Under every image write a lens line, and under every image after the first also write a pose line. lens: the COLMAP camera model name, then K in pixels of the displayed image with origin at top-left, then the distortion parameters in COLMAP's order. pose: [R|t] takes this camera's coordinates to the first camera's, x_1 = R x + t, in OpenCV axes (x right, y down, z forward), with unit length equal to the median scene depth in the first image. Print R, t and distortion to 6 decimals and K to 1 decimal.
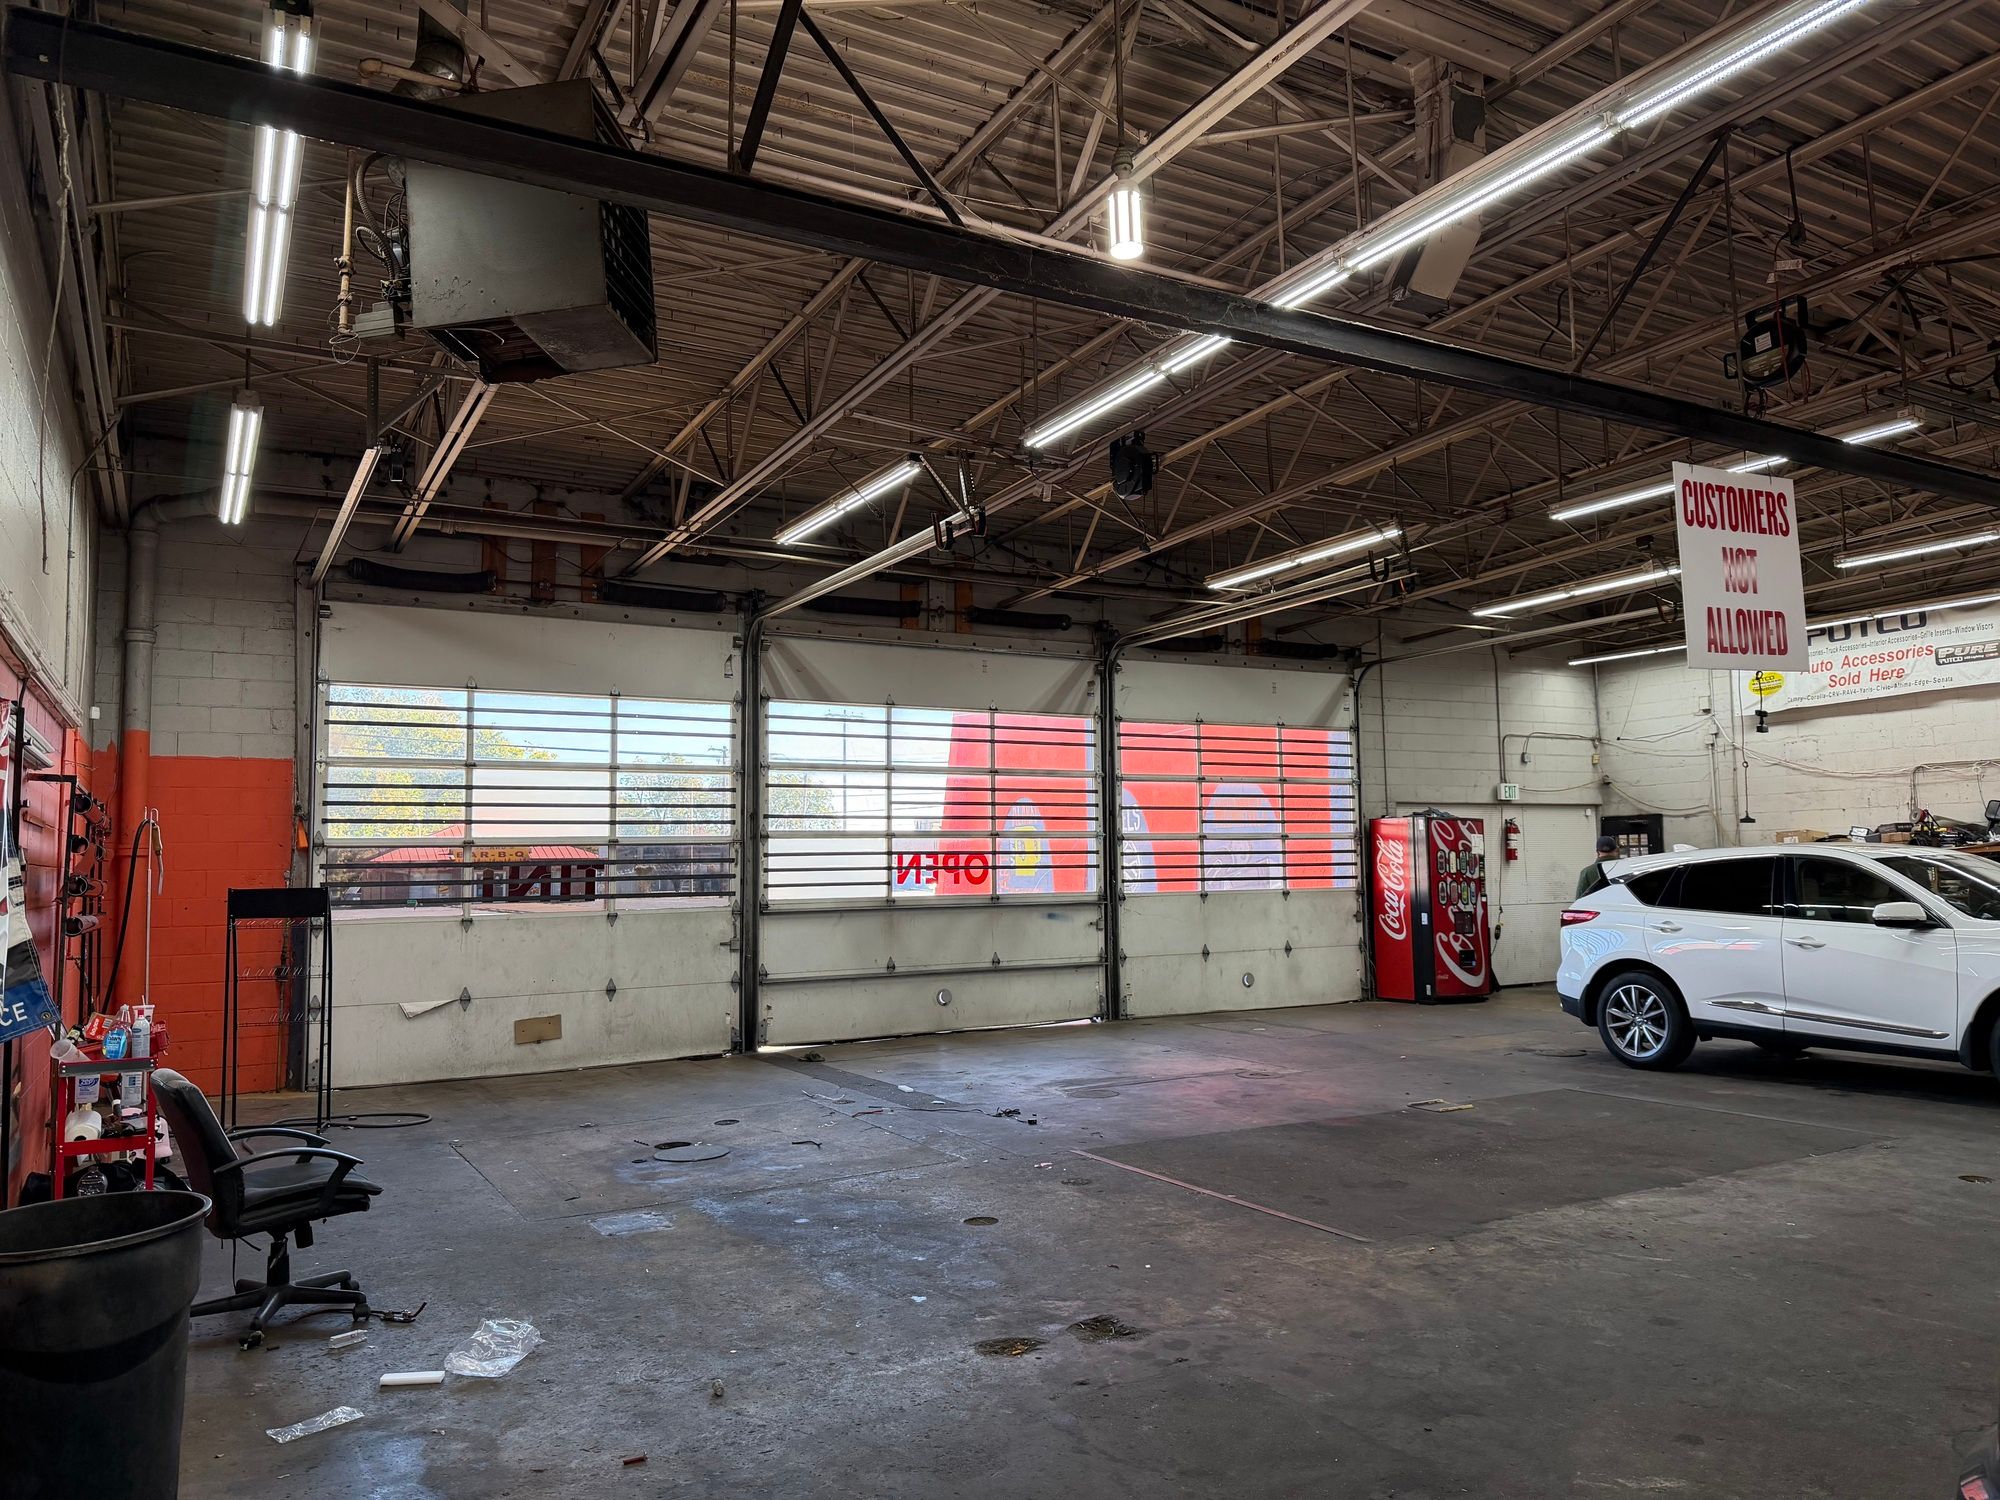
lens RADIAL K [[1433.5, 0, 1000.0], [0, 1433.5, 750.0], [0, 0, 1]] dist [0.105109, -0.145552]
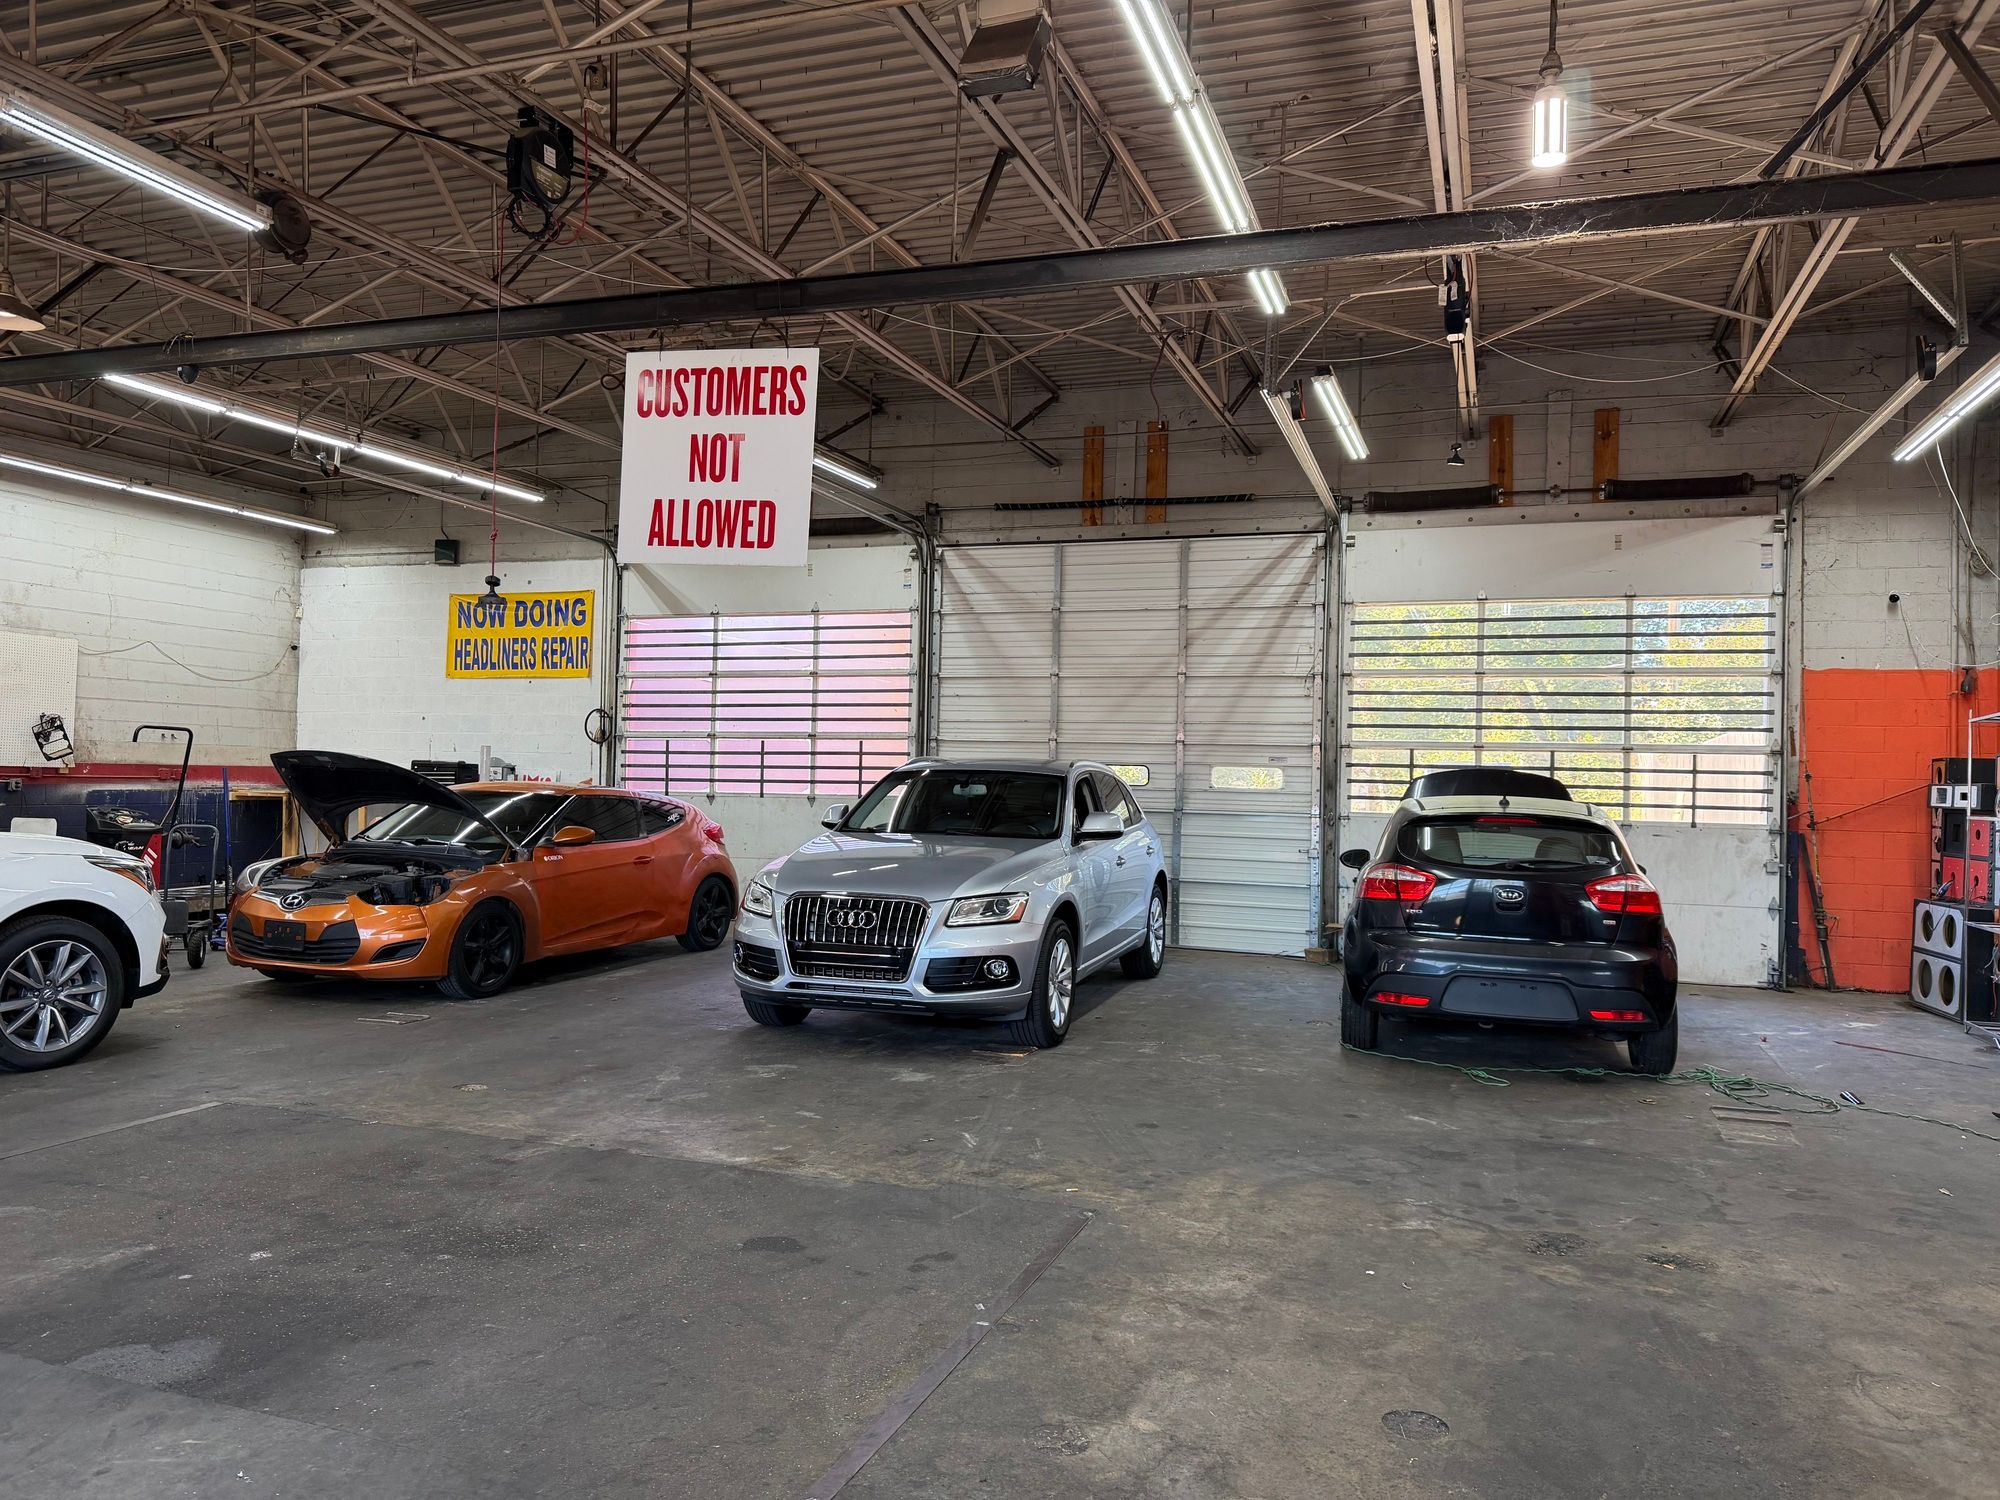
lens RADIAL K [[1433.5, 0, 1000.0], [0, 1433.5, 750.0], [0, 0, 1]] dist [0.105109, -0.145552]
pose [[-0.672771, 0.014020, 0.739718, -0.384448], [-0.078713, 0.992789, -0.090406, 0.171888], [-0.735651, -0.119049, -0.666817, 1.852778]]
